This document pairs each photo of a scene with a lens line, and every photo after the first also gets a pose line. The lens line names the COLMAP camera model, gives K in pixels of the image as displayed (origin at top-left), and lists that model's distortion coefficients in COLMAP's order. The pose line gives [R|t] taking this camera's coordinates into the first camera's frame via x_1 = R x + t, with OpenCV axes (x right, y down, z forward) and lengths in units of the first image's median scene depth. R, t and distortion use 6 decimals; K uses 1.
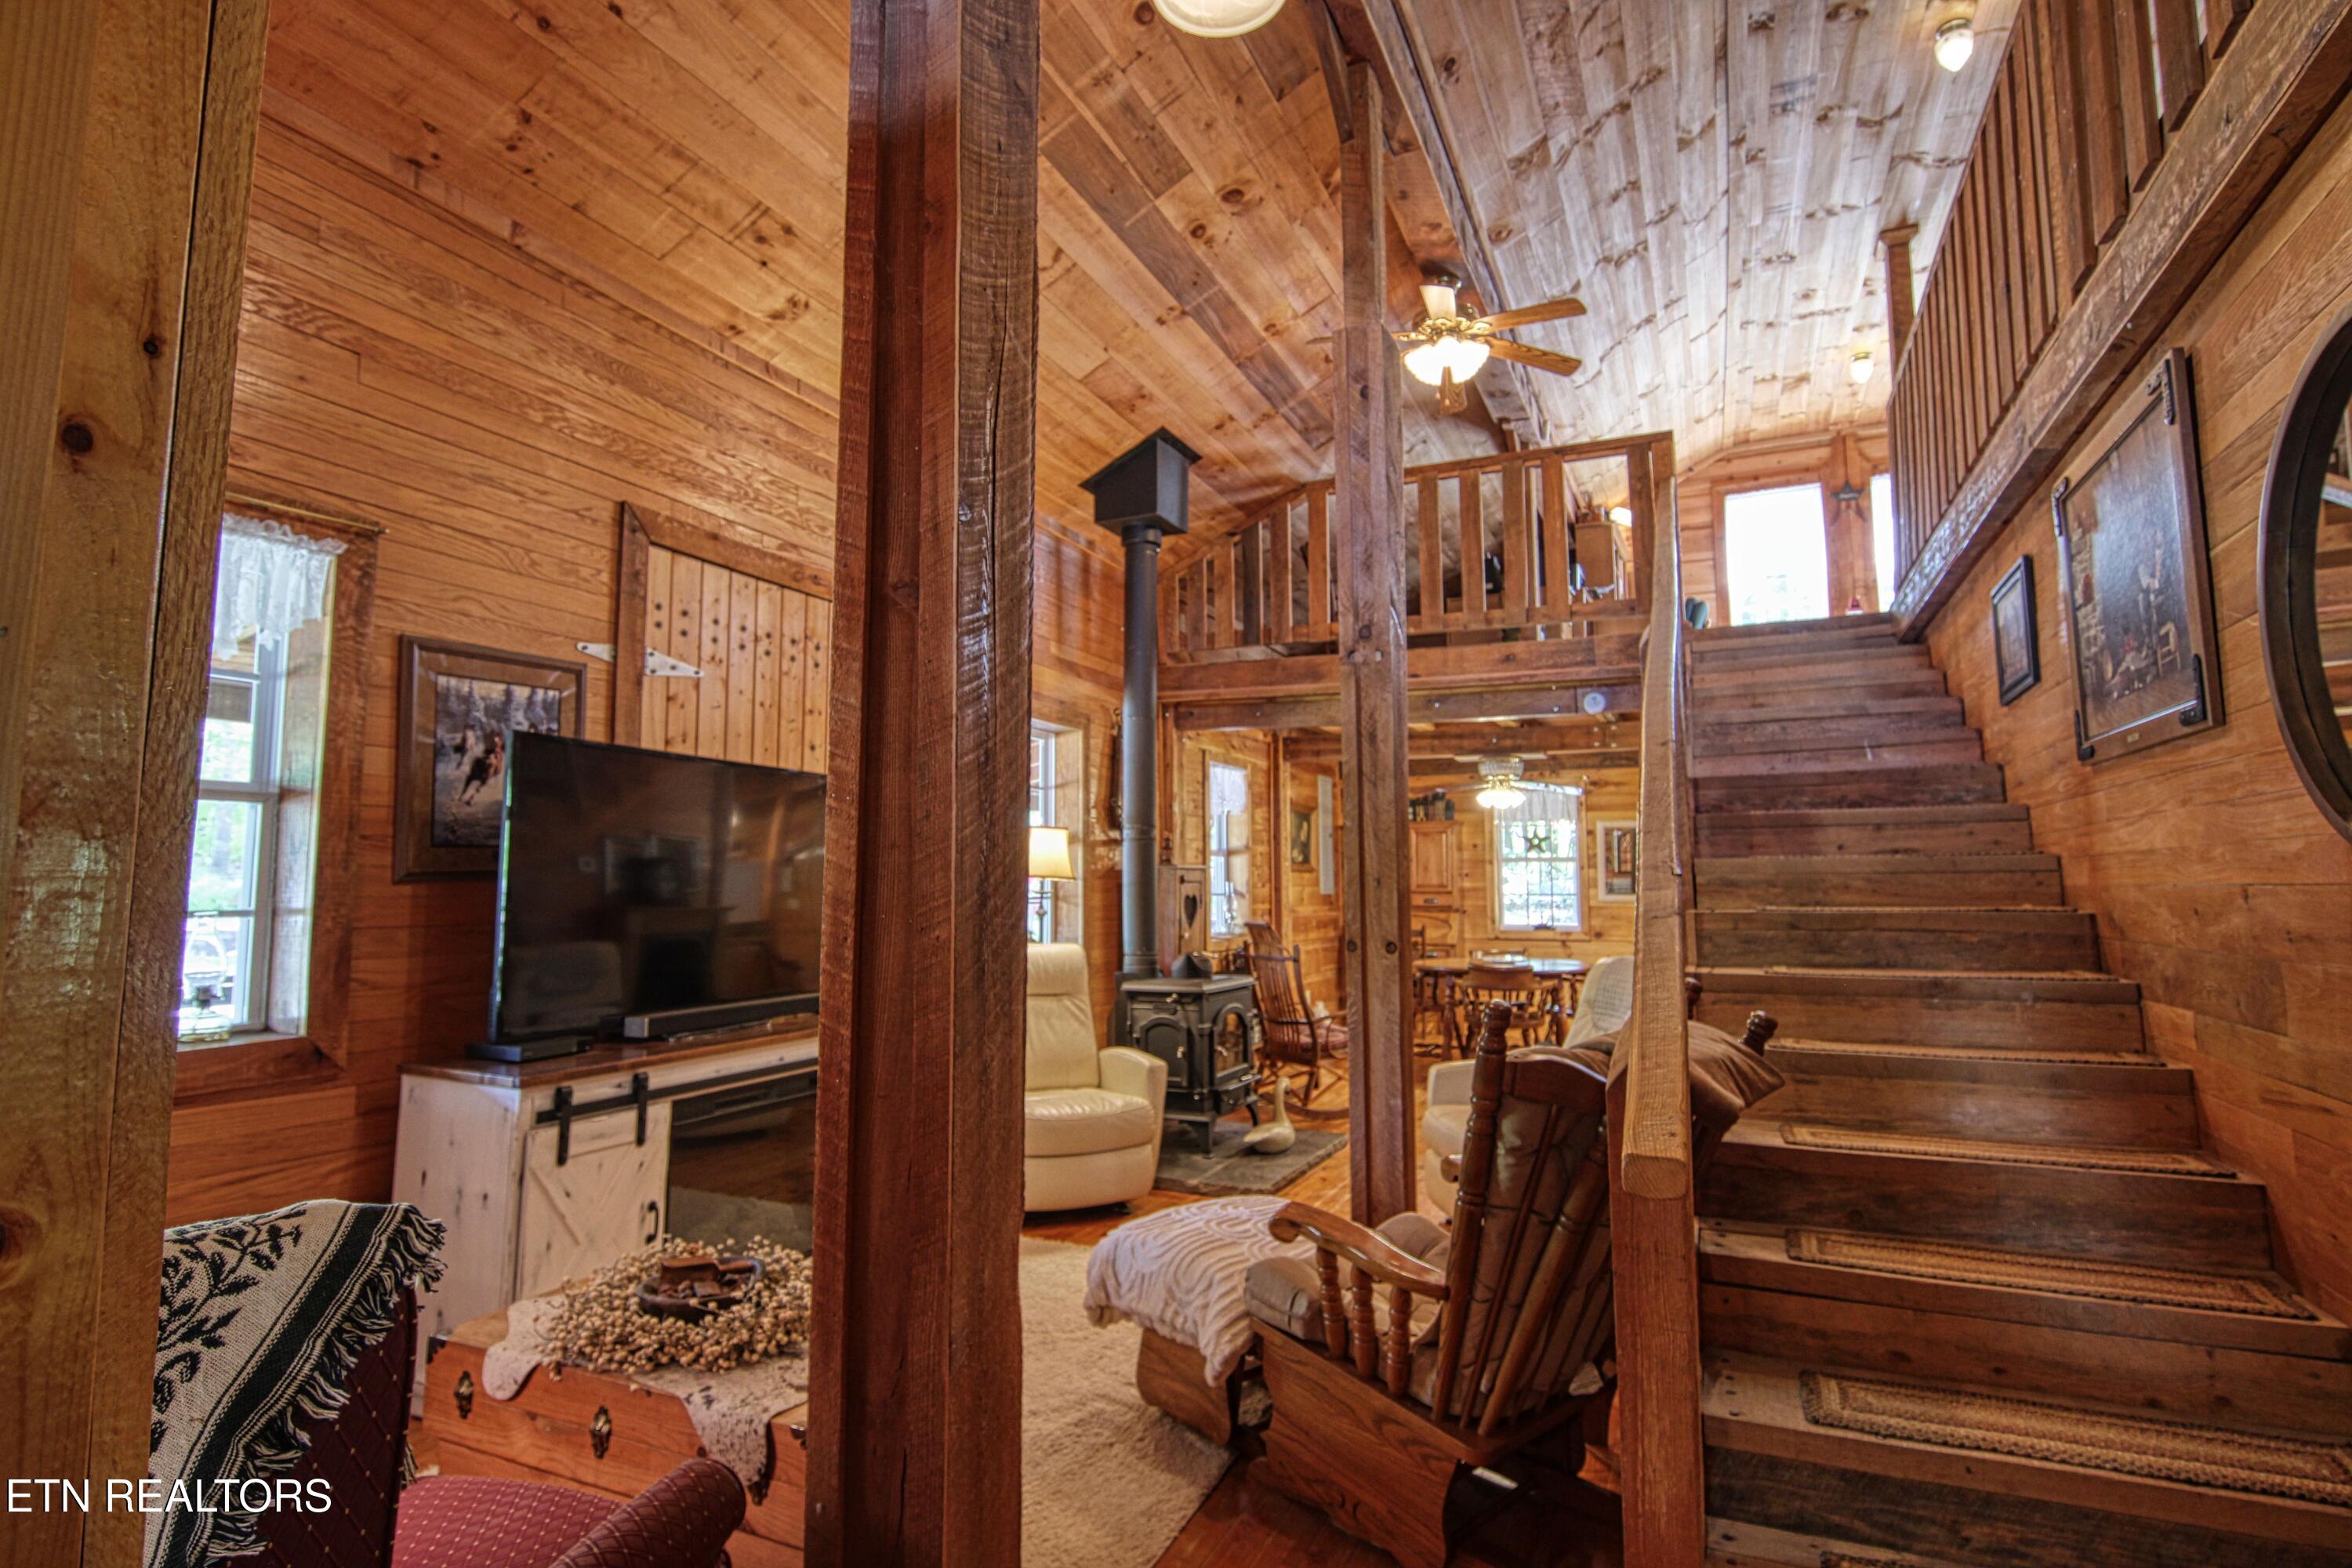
lens RADIAL K [[1183.4, 0, 1173.2], [0, 1183.4, 770.7], [0, 0, 1]] dist [0.014823, -0.011198]
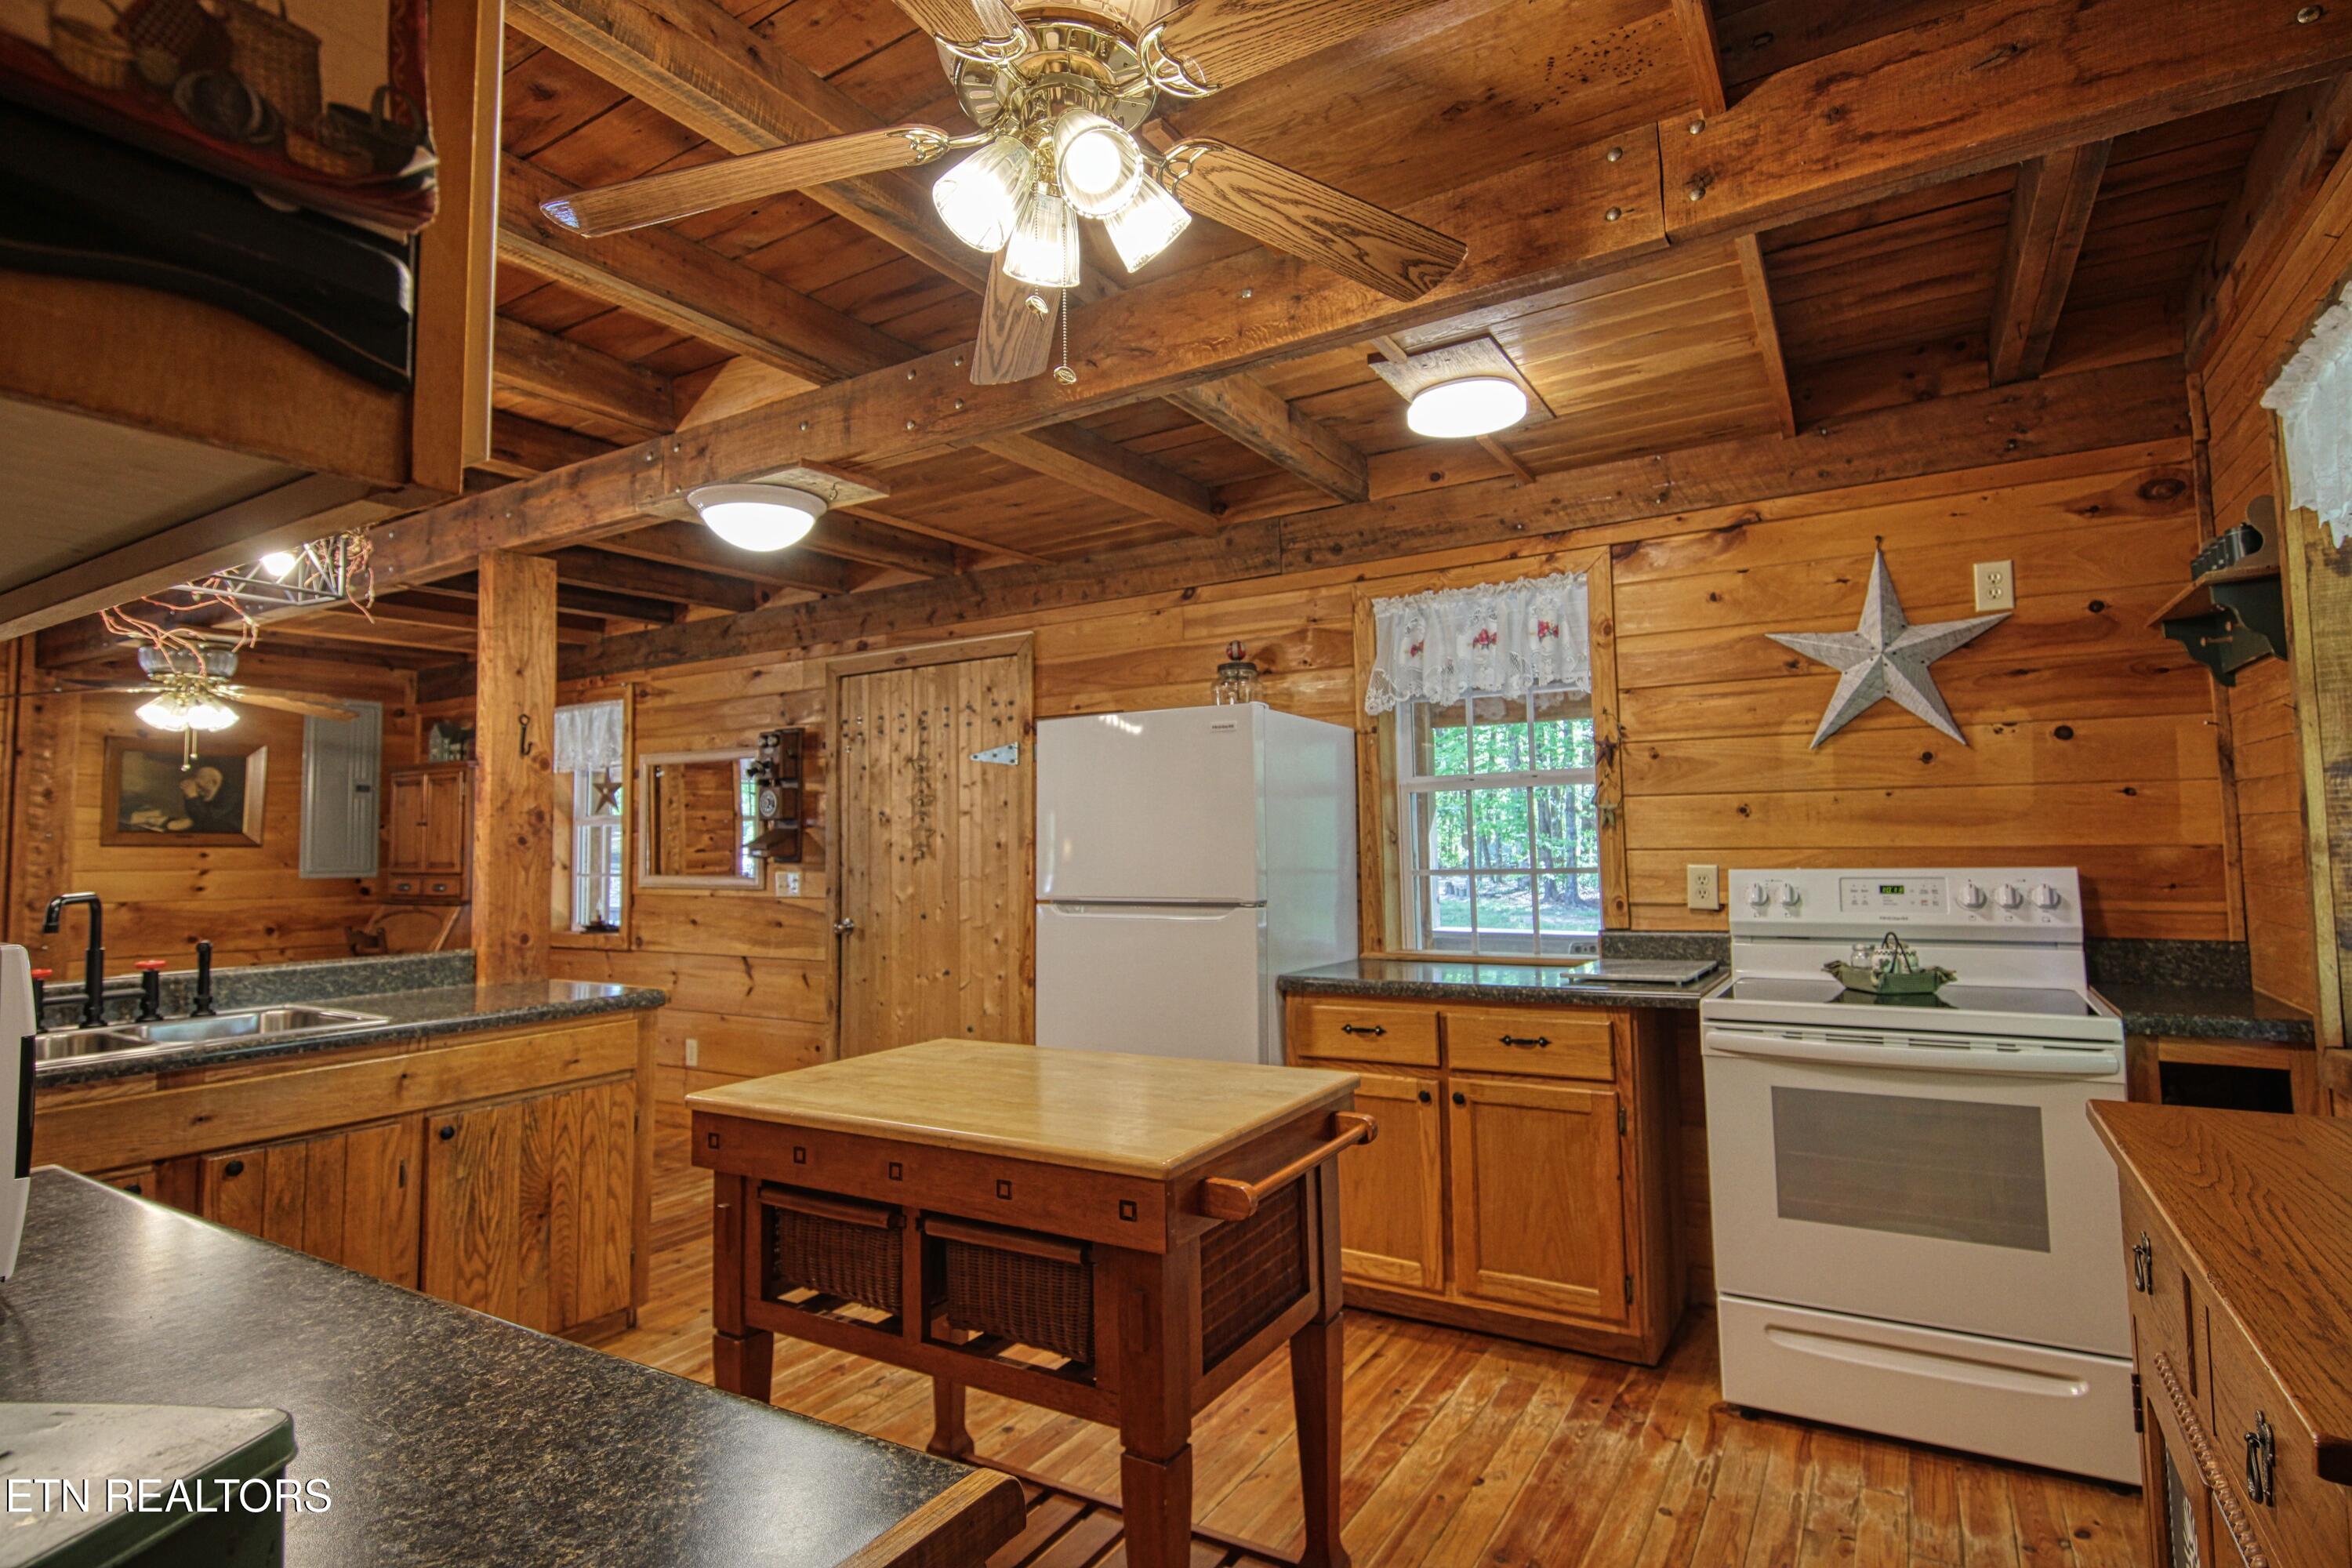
lens RADIAL K [[1183.4, 0, 1173.2], [0, 1183.4, 770.7], [0, 0, 1]] dist [0.014823, -0.011198]
pose [[0.991913, -0.023363, -0.124748, 1.115732], [0.027213, 0.999202, 0.029251, 0.062762], [0.123965, -0.032409, 0.991757, 0.672637]]
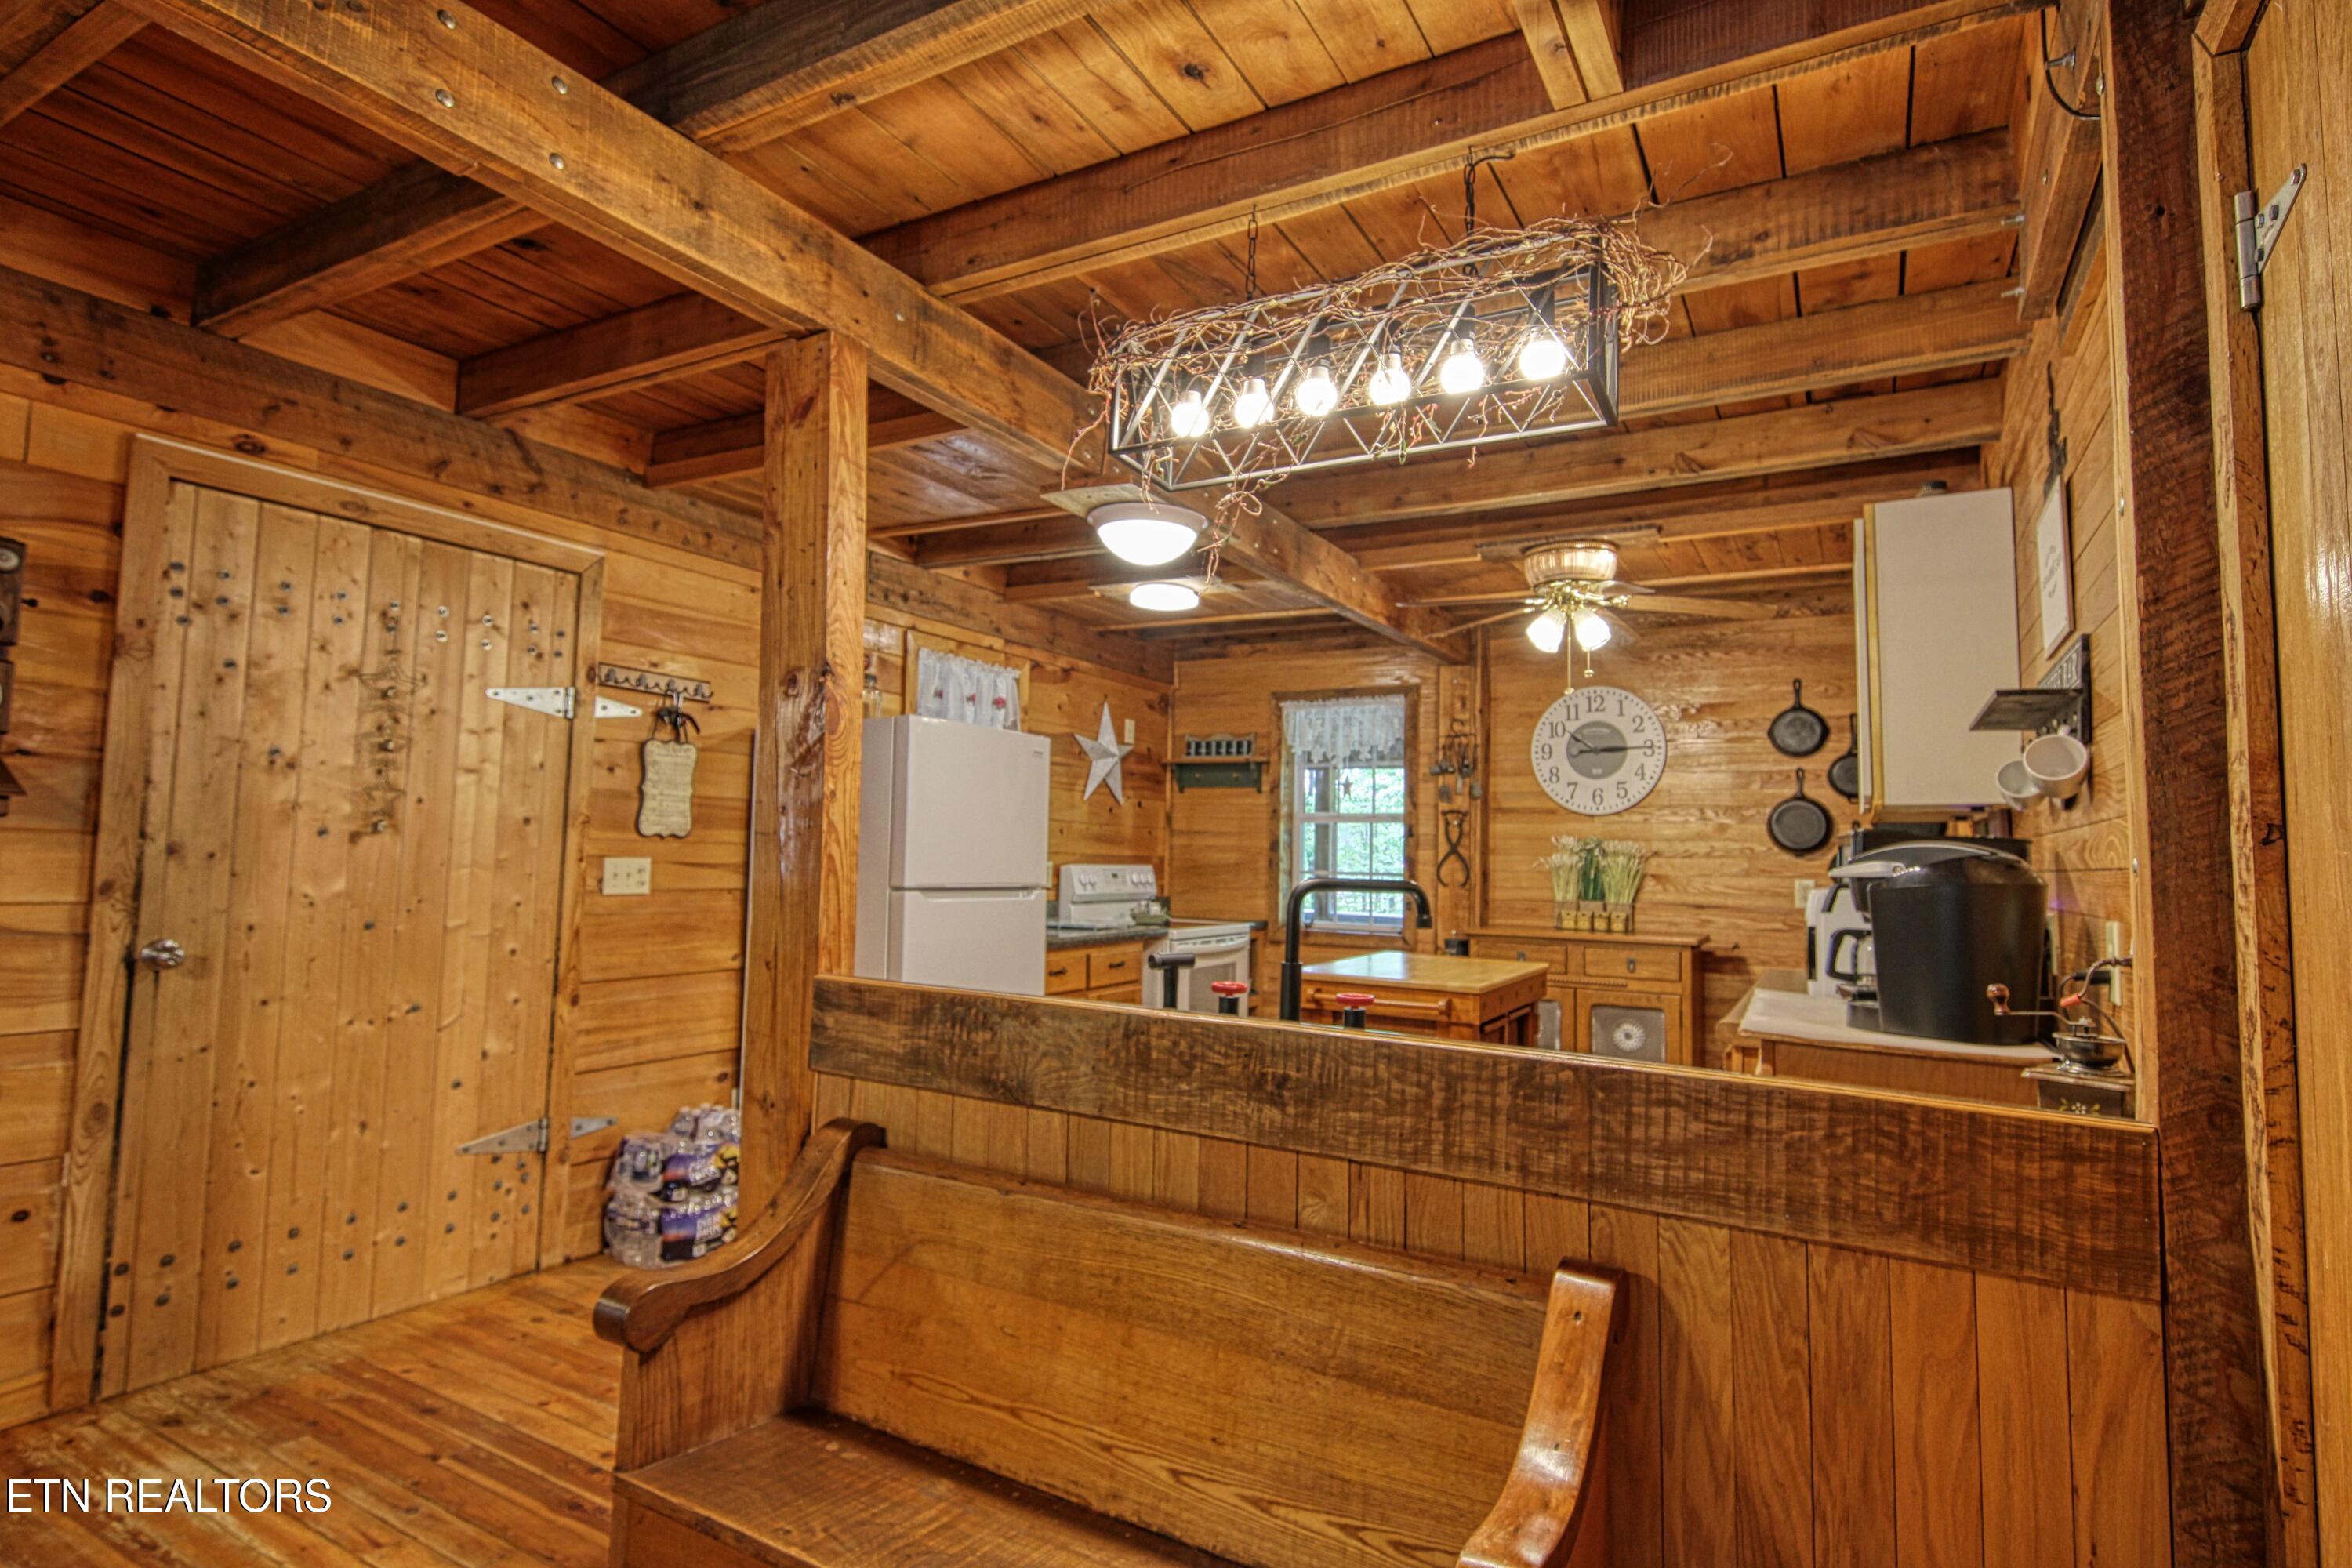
lens RADIAL K [[1183.4, 0, 1173.2], [0, 1183.4, 770.7], [0, 0, 1]] dist [0.014823, -0.011198]
pose [[0.093247, 0.076347, 0.992711, 0.374371], [-0.120334, 0.990611, -0.064882, 0.106265], [-0.988344, -0.113407, 0.101559, 1.058837]]
